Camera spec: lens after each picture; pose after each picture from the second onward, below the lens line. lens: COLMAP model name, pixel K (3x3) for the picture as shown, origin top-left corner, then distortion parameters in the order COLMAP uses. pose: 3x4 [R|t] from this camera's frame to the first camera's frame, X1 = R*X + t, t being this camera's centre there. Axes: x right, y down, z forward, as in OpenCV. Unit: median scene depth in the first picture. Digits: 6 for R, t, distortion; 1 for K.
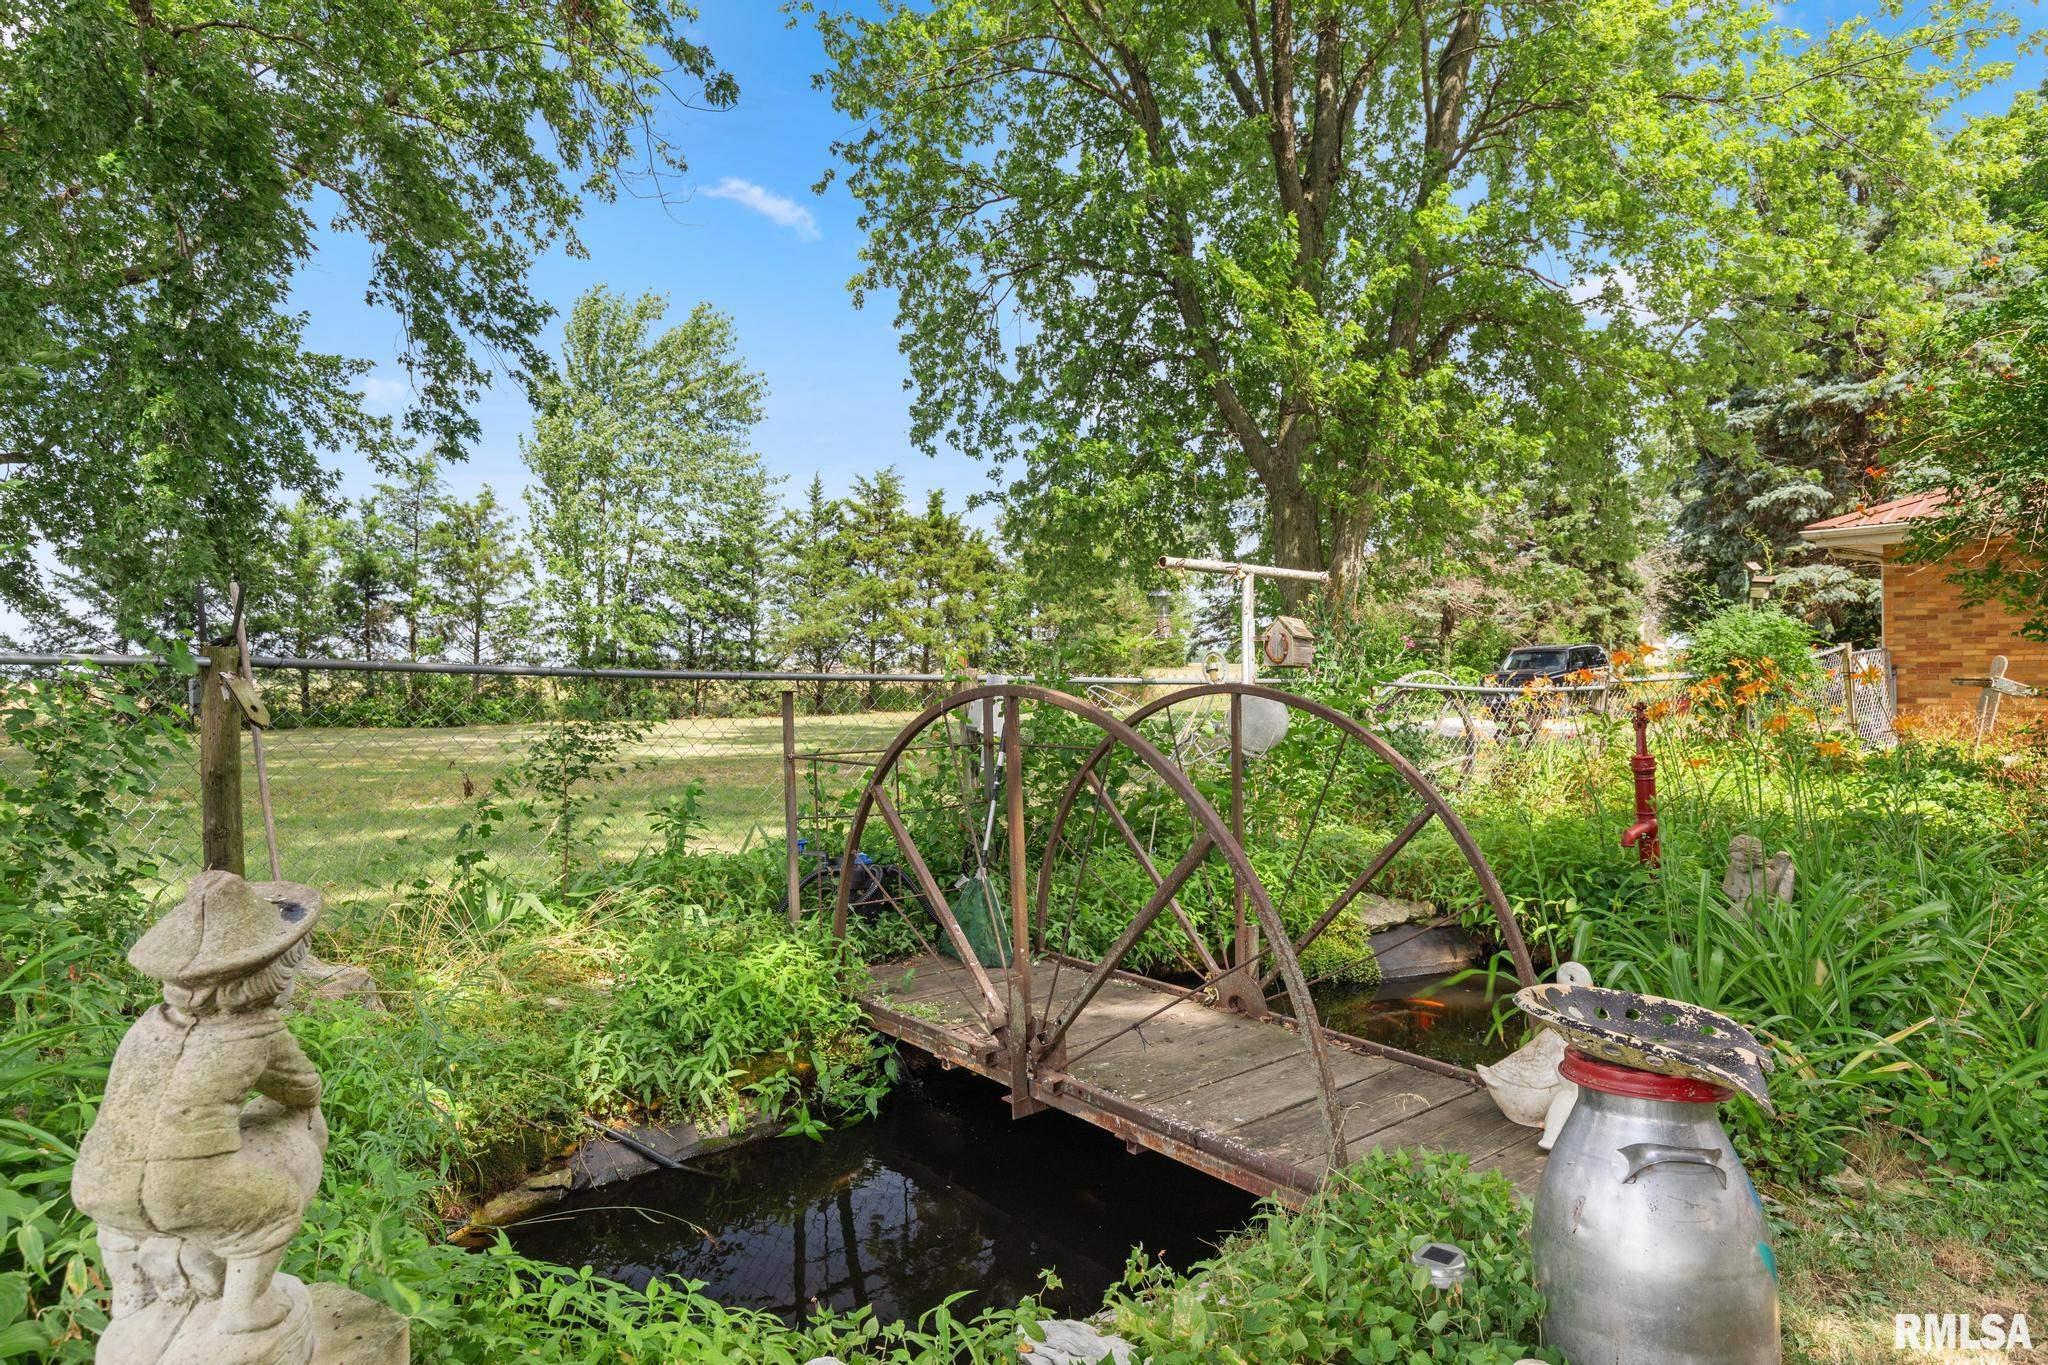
lens RADIAL K [[1230.4, 0, 1026.7], [0, 1230.4, 669.7], [0, 0, 1]] dist [-0.003565, 0.000527]
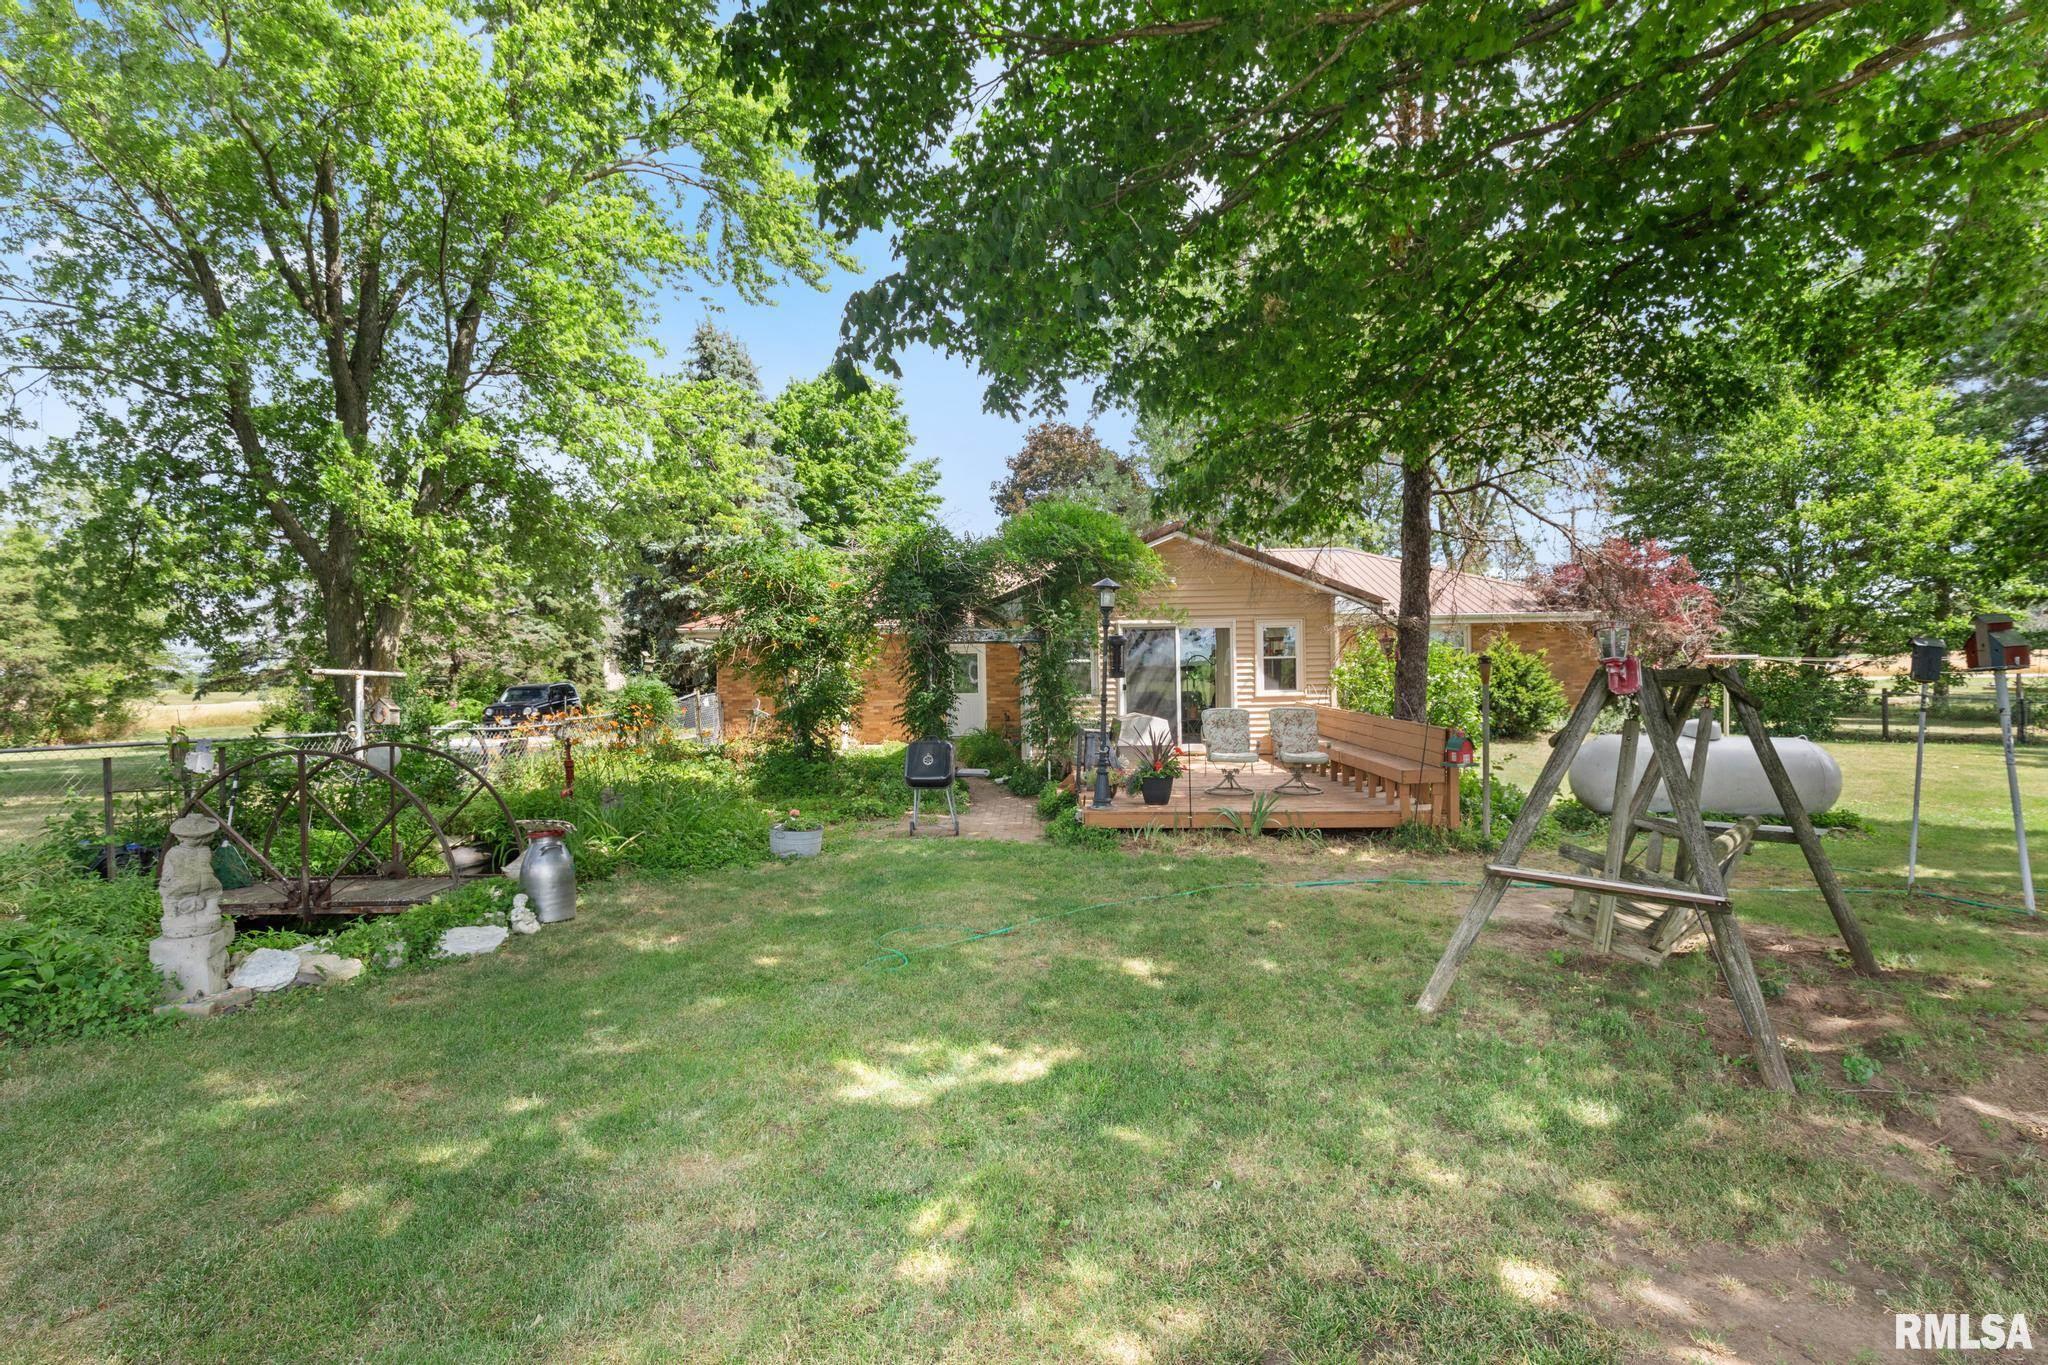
lens RADIAL K [[966.8, 0, 1031.5], [0, 966.8, 675.8], [0, 0, 1]] dist [0.001372, 0.000080]
pose [[0.641973, 0.000188, 0.766727, -0.083105], [0.011825, 0.999879, -0.010147, -0.014165], [-0.766636, 0.015580, 0.641893, -0.203906]]
